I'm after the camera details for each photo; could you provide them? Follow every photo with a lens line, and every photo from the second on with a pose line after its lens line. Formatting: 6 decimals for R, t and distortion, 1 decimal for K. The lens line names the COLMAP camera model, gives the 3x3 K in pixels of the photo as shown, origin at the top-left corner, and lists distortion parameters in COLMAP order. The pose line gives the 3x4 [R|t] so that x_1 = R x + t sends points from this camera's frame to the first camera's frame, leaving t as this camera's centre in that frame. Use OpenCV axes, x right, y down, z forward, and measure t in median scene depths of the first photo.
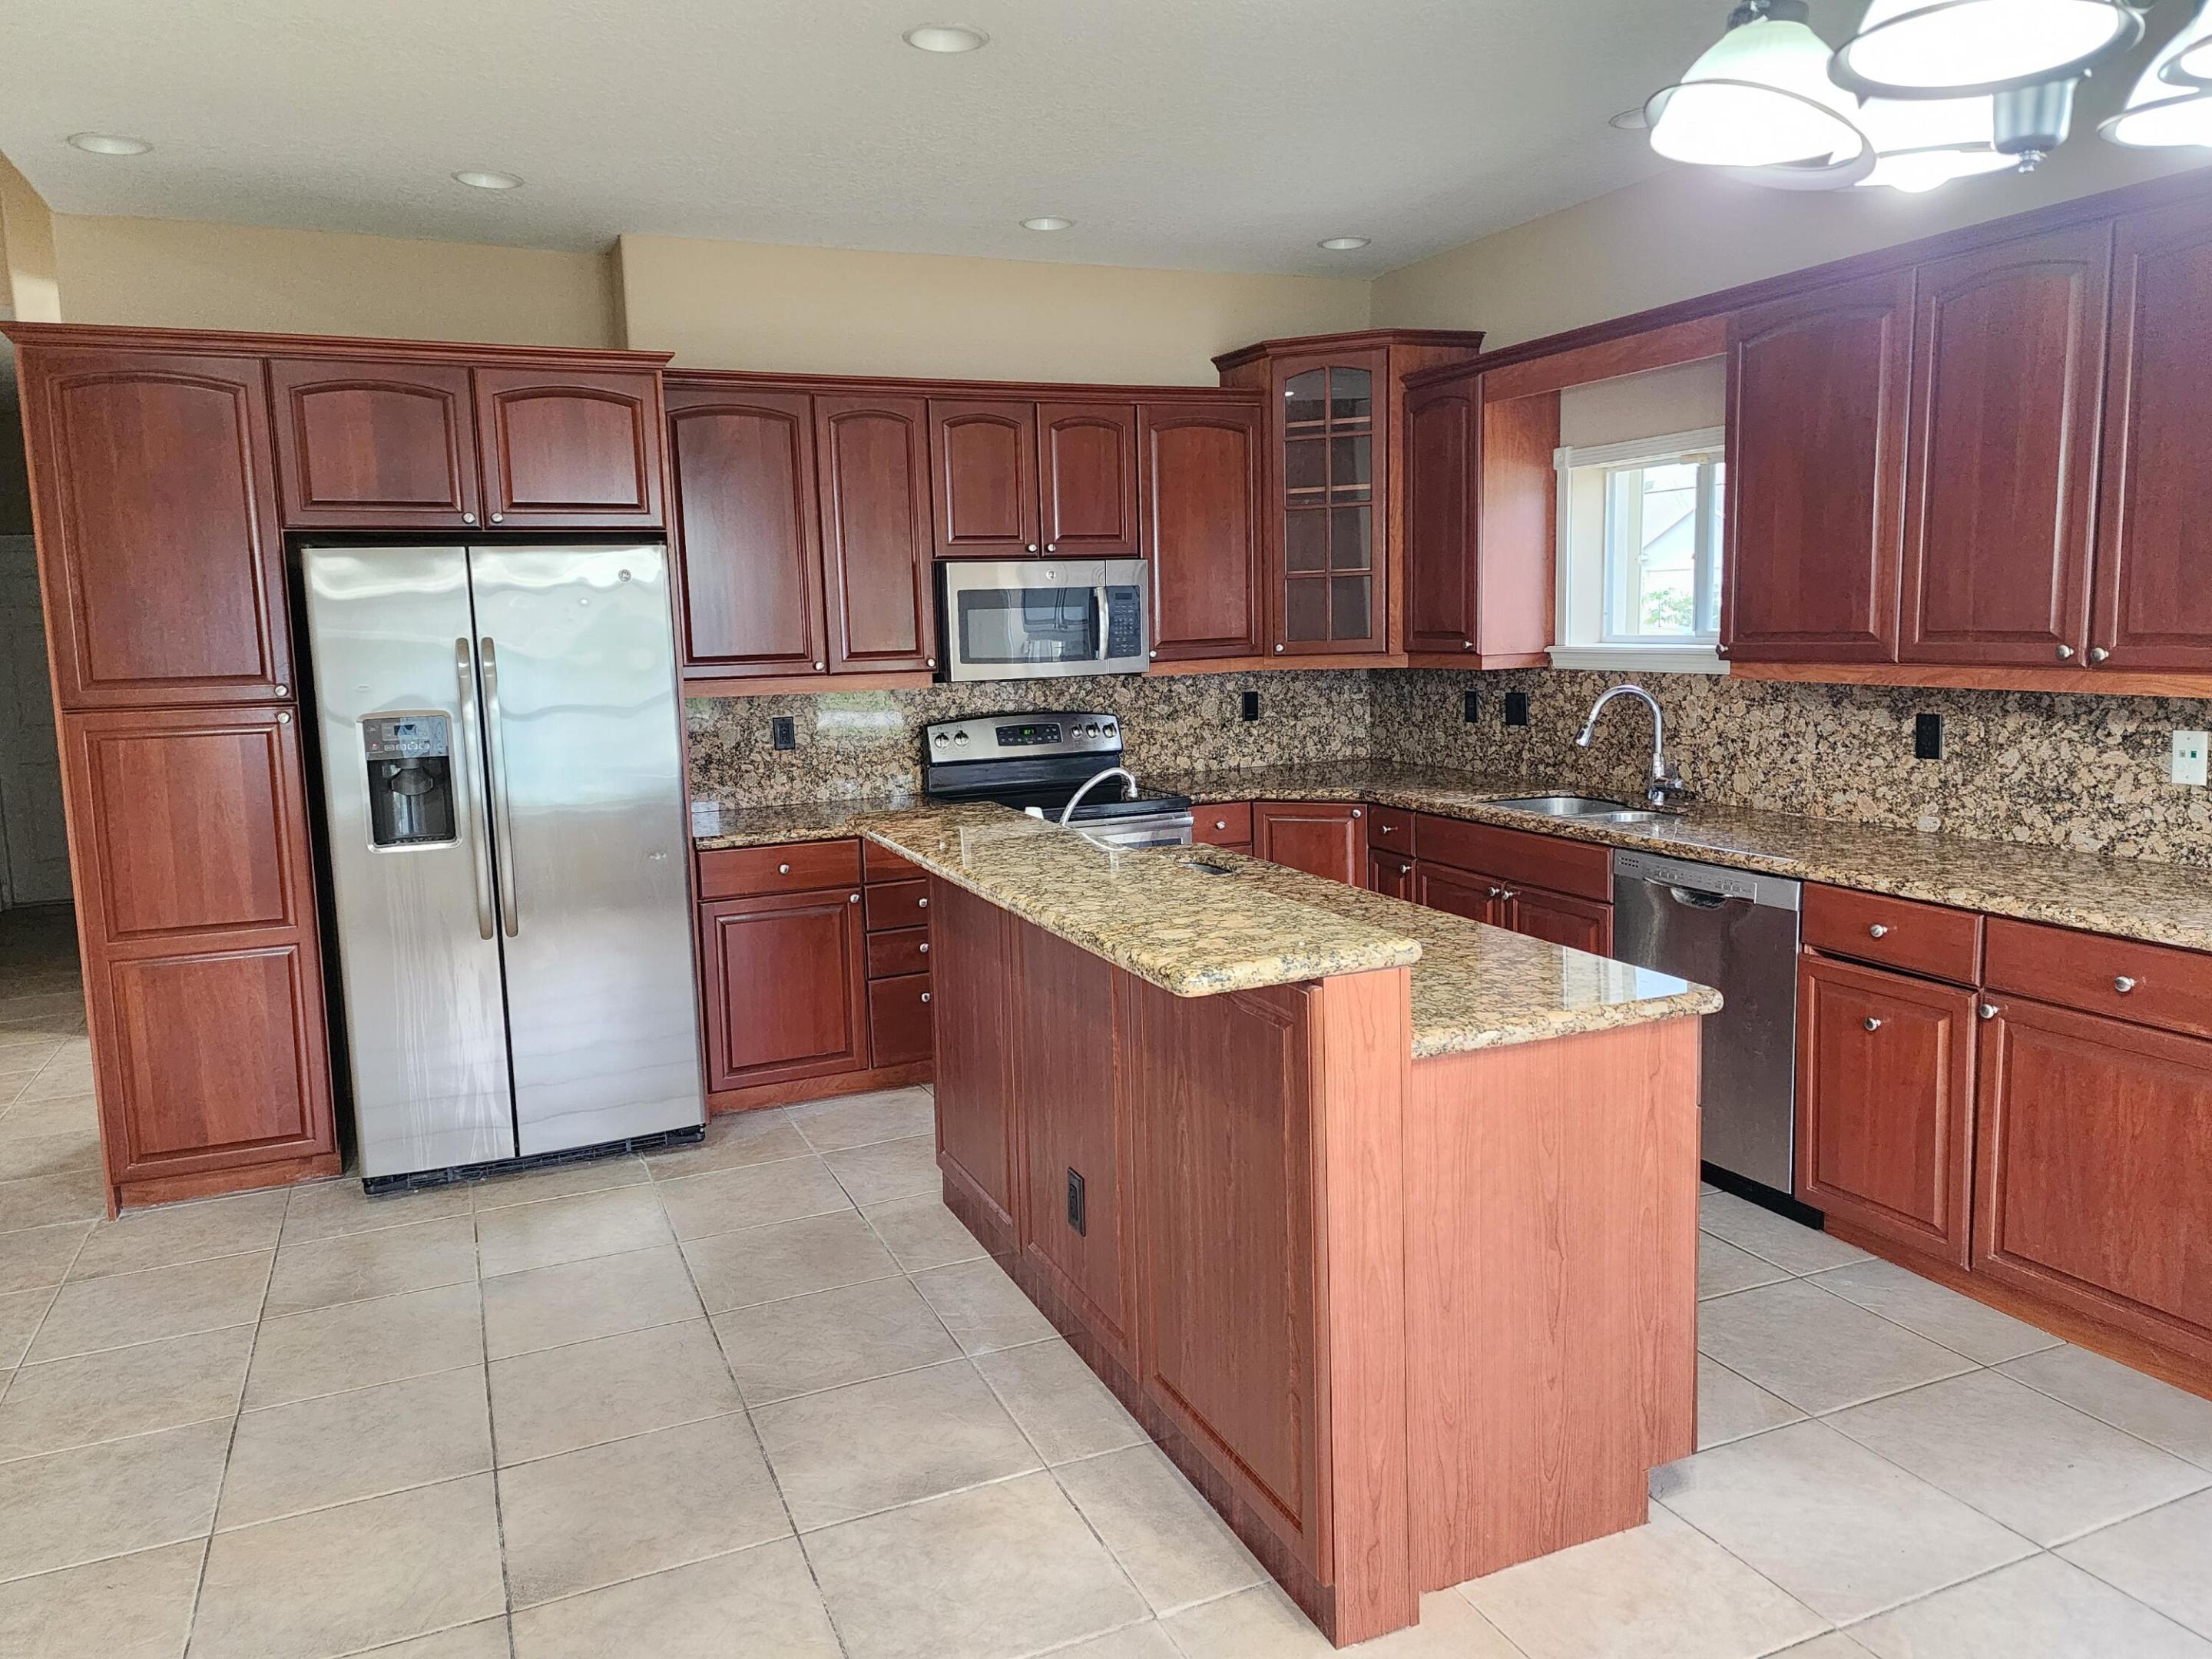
lens RADIAL K [[1584.9, 0, 1089.9], [0, 1584.9, 830.8], [0, 0, 1]] dist [0.074027, -0.063693]
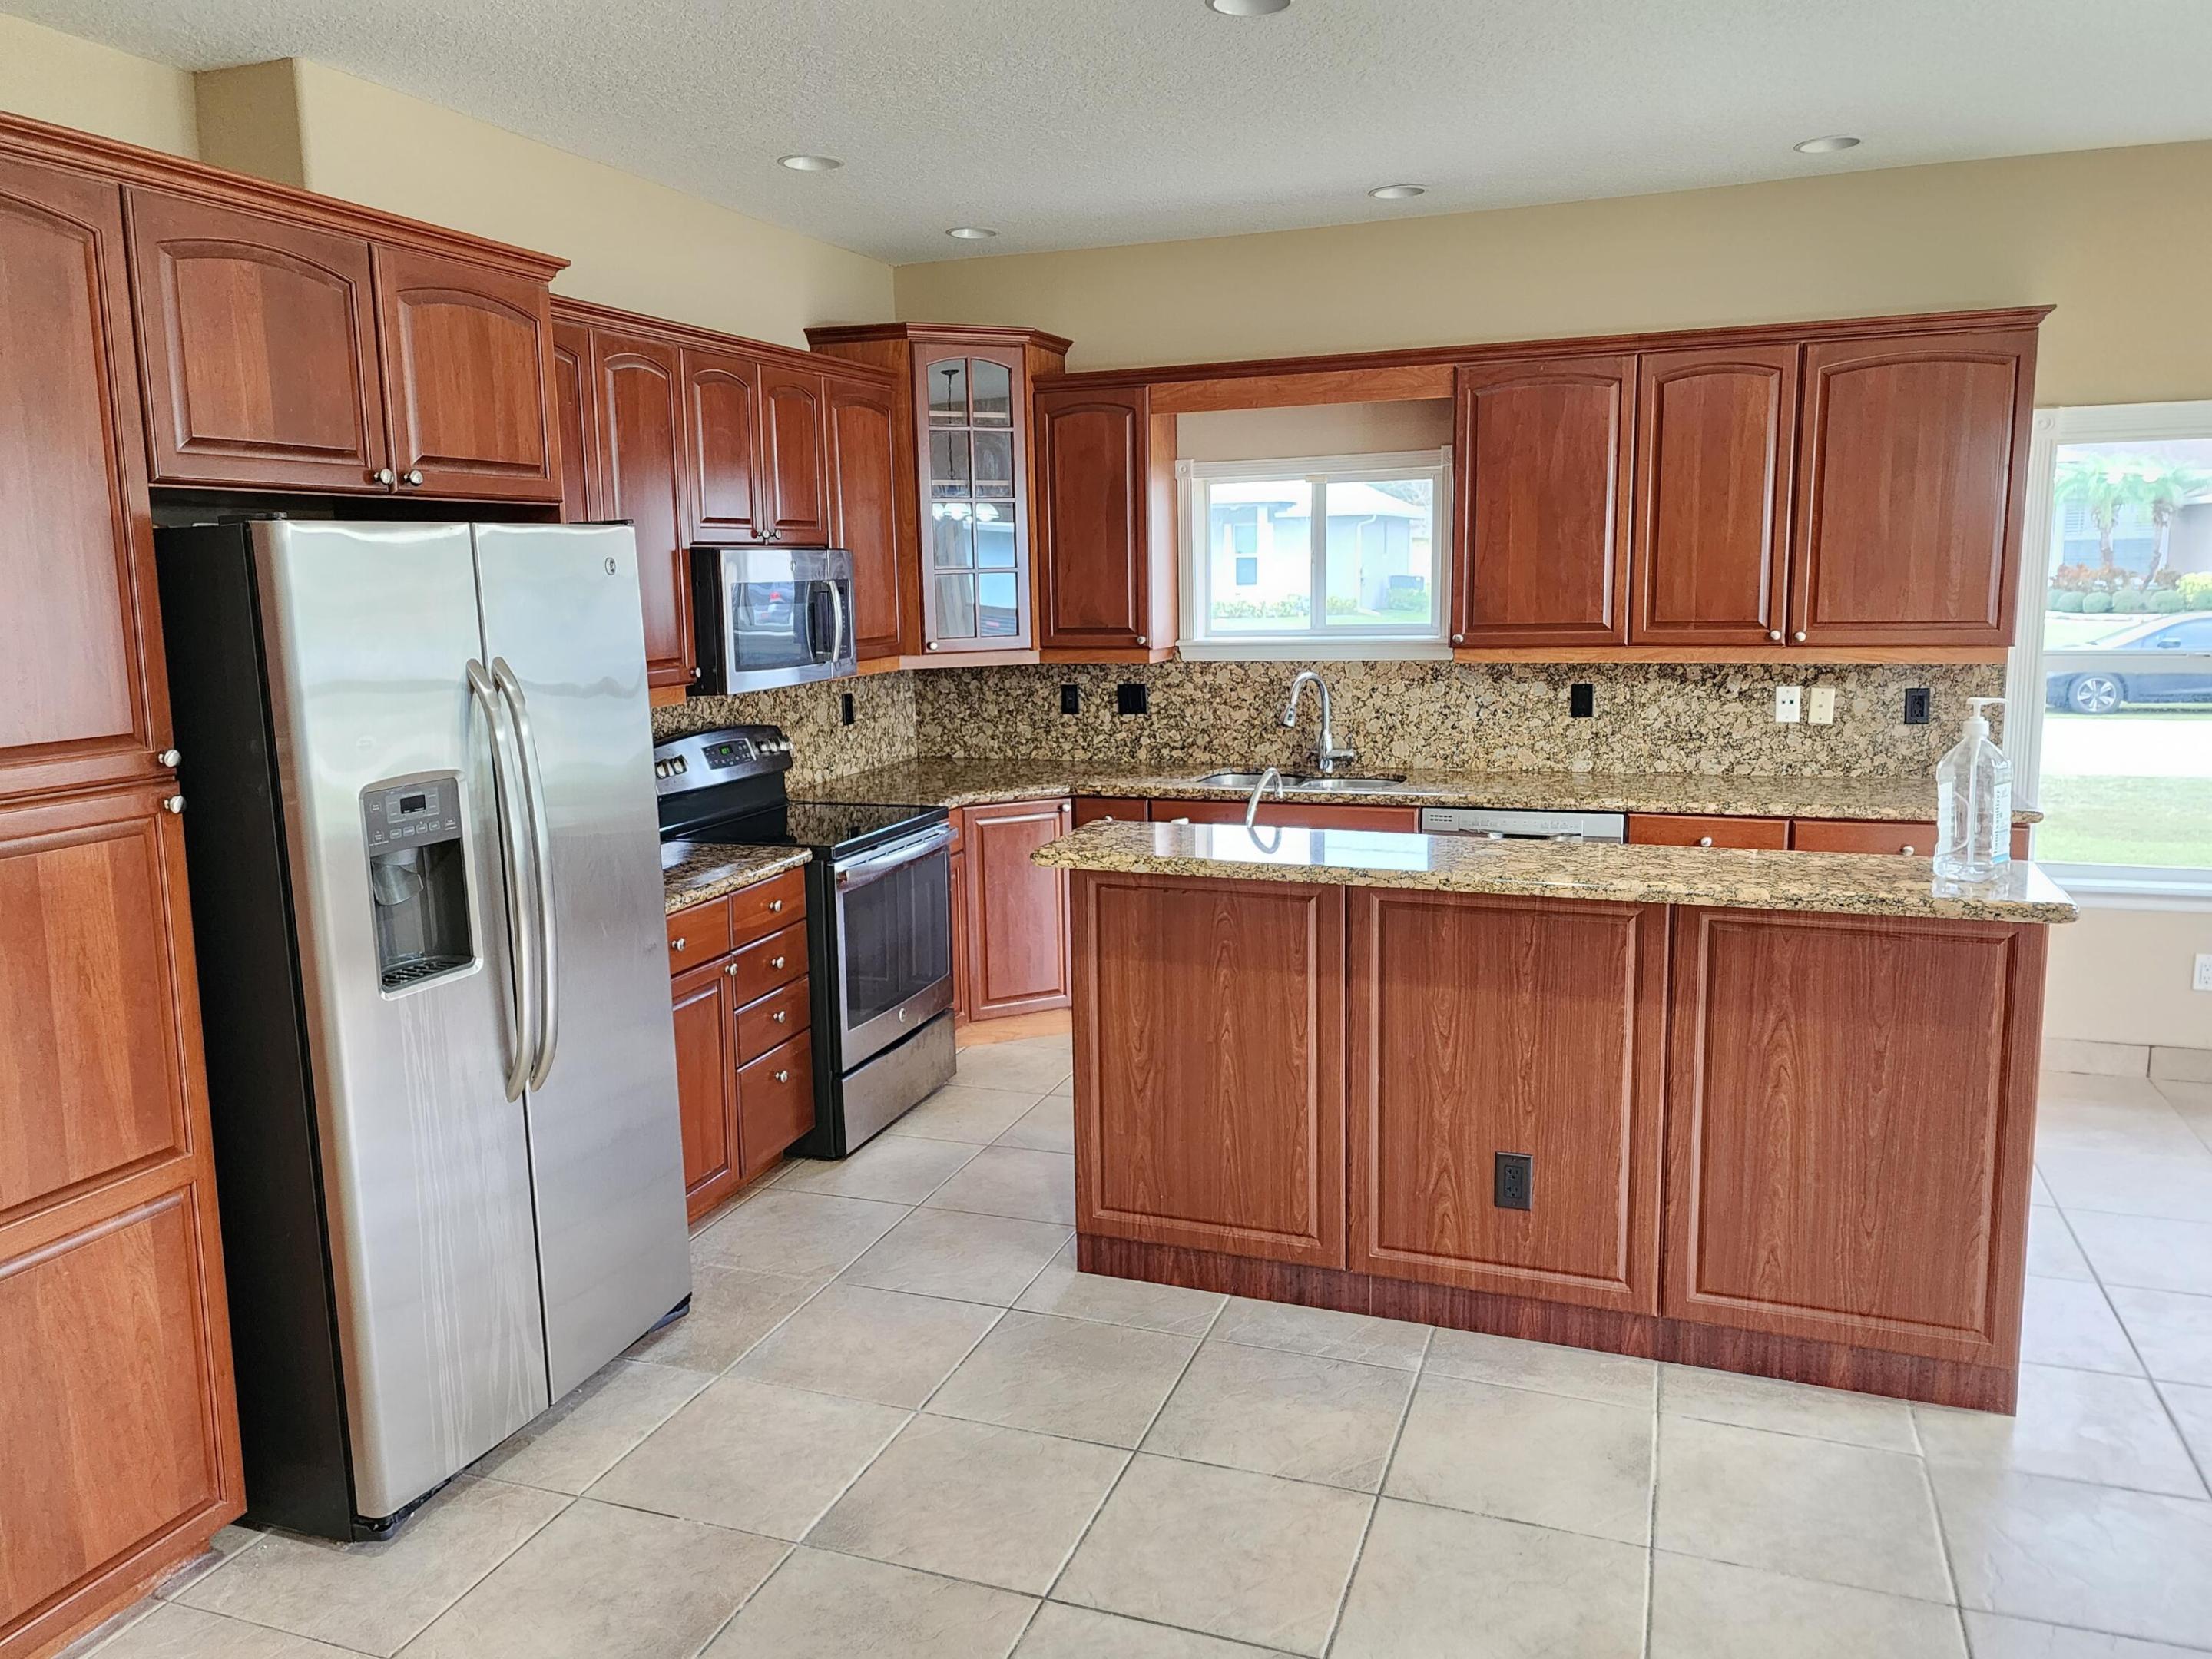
lens RADIAL K [[1643.1, 0, 1134.1], [0, 1643.1, 813.1], [0, 0, 1]] dist [0.193759, -0.215657]
pose [[0.675541, -0.097551, 0.730841, -0.658985], [0.102849, 0.993986, 0.037608, -0.049327], [-0.730114, 0.049761, 0.681511, 0.290860]]
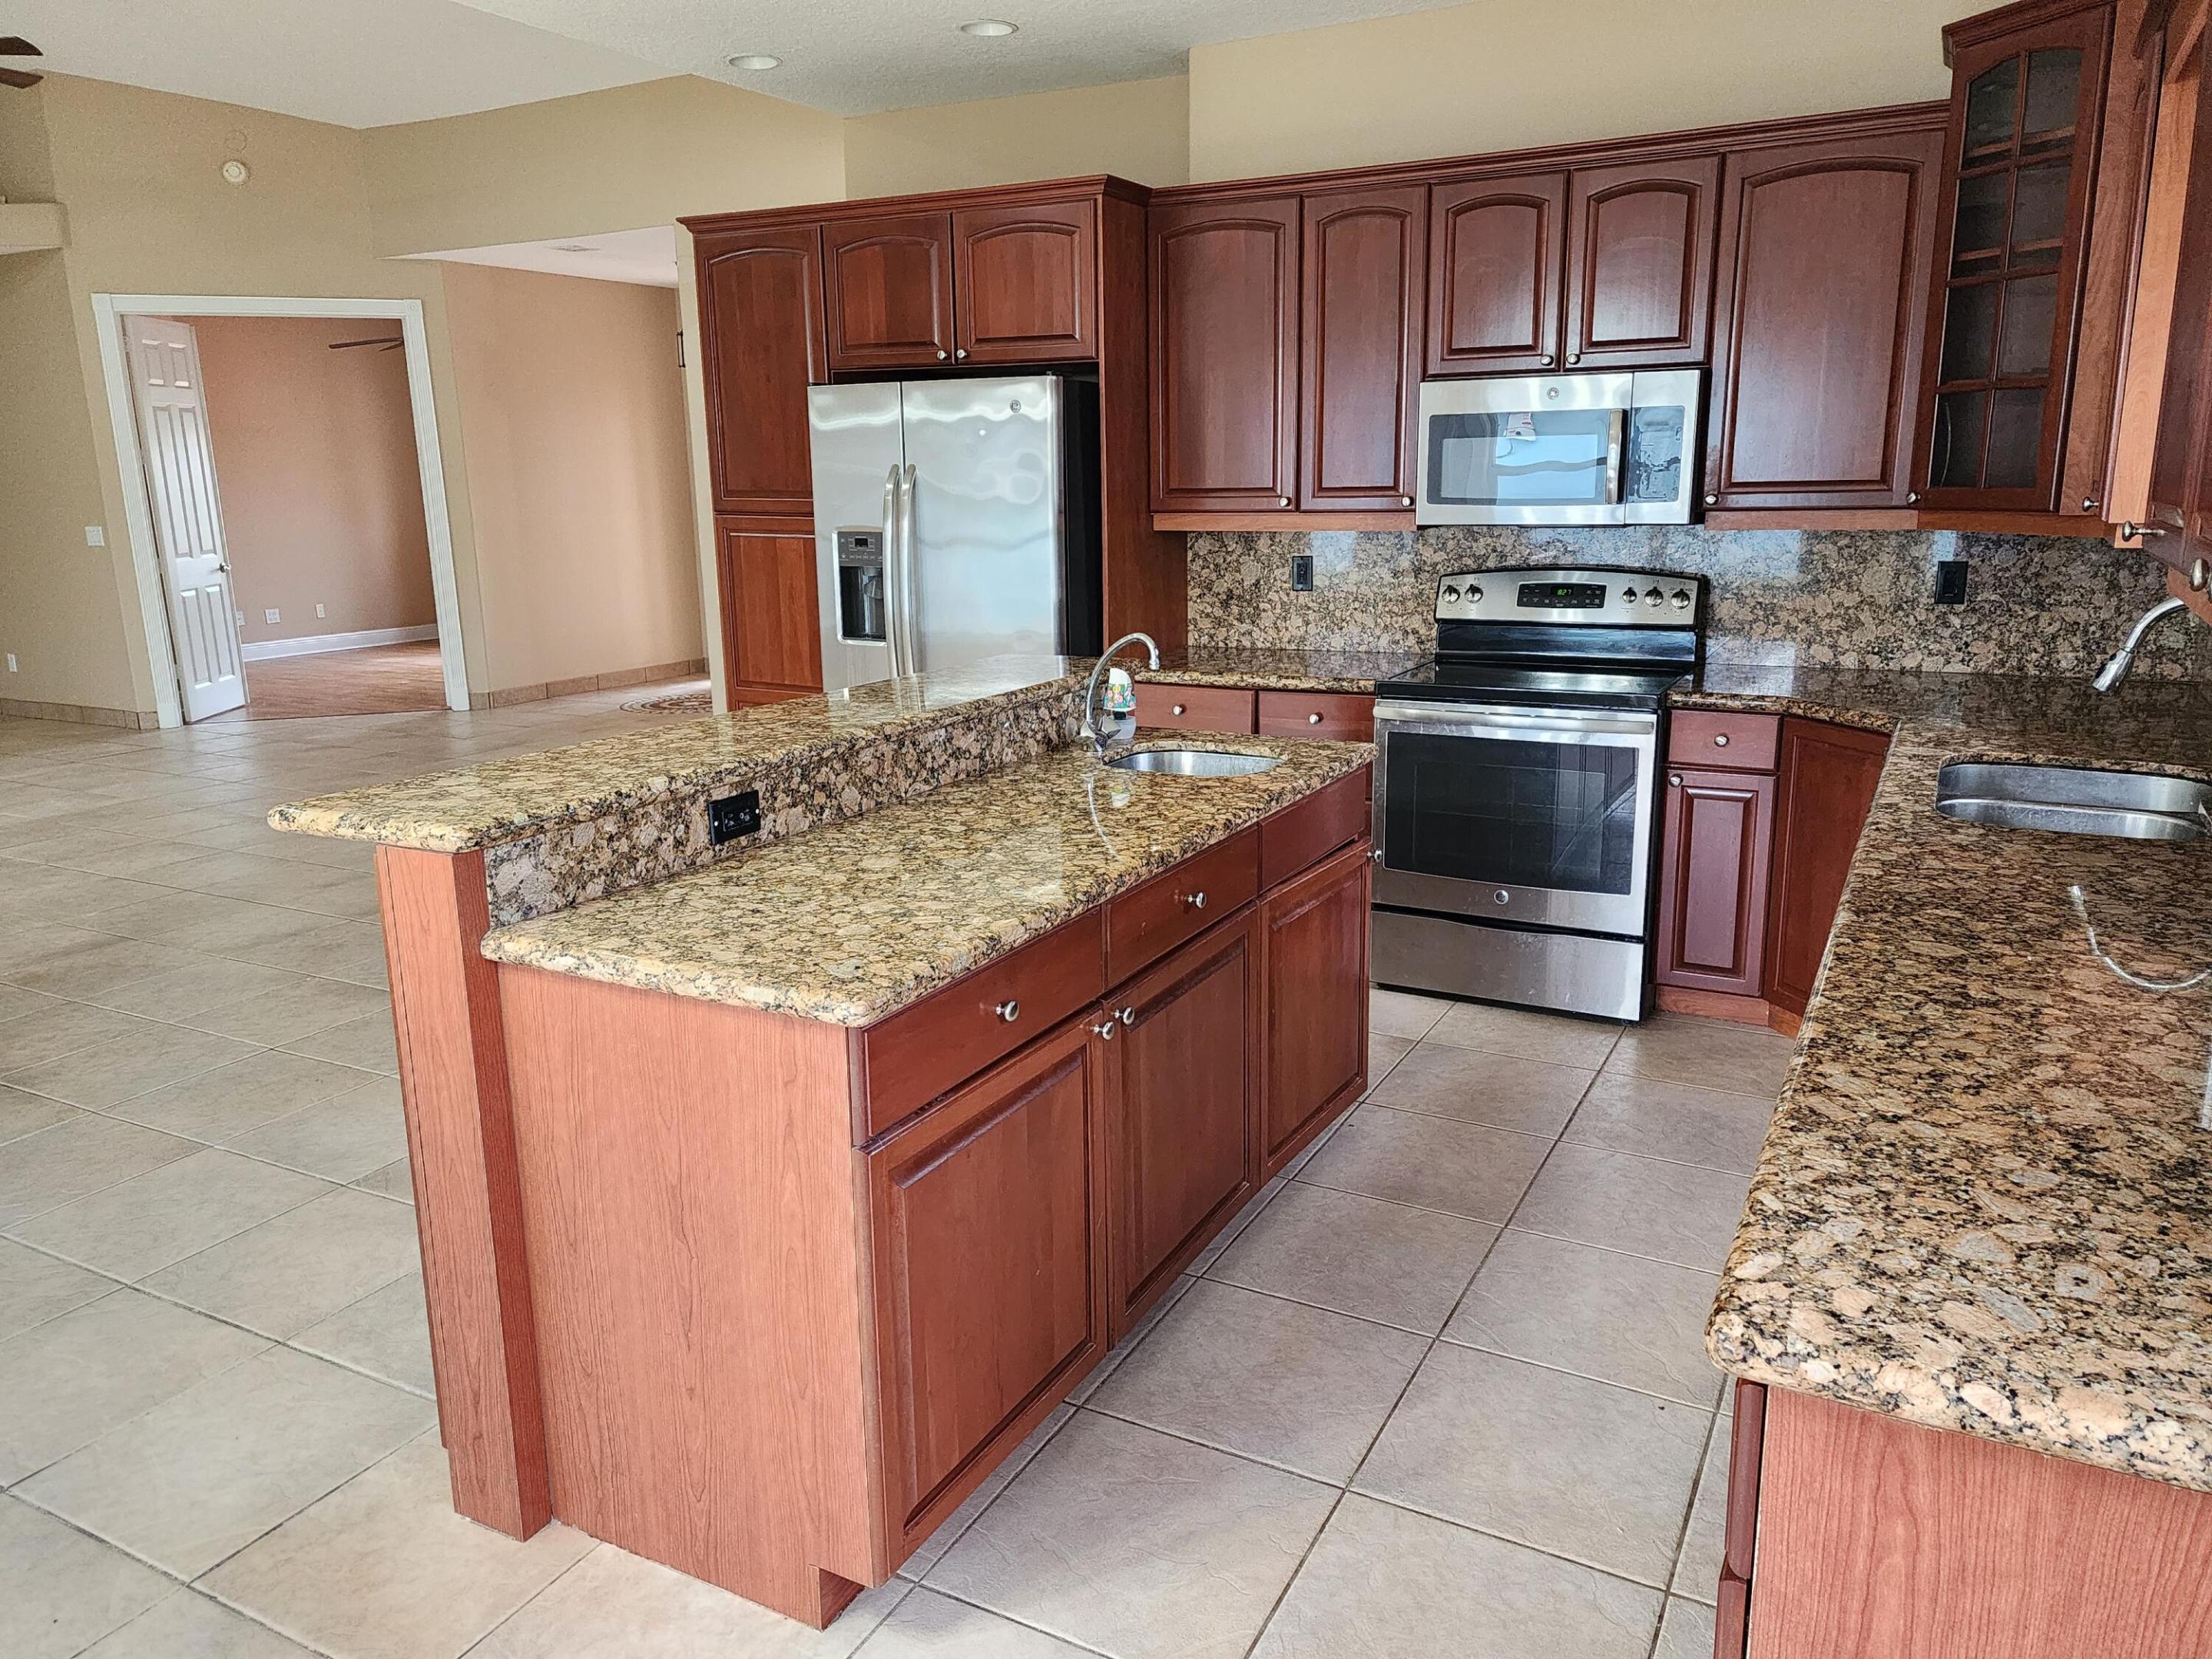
lens RADIAL K [[1584.9, 0, 1089.9], [0, 1584.9, 830.8], [0, 0, 1]] dist [0.074027, -0.063693]
pose [[0.609445, 0.197763, -0.767768, 0.566508], [-0.112835, 0.980168, 0.162907, -0.059457], [0.784758, -0.012652, 0.619673, 0.365516]]
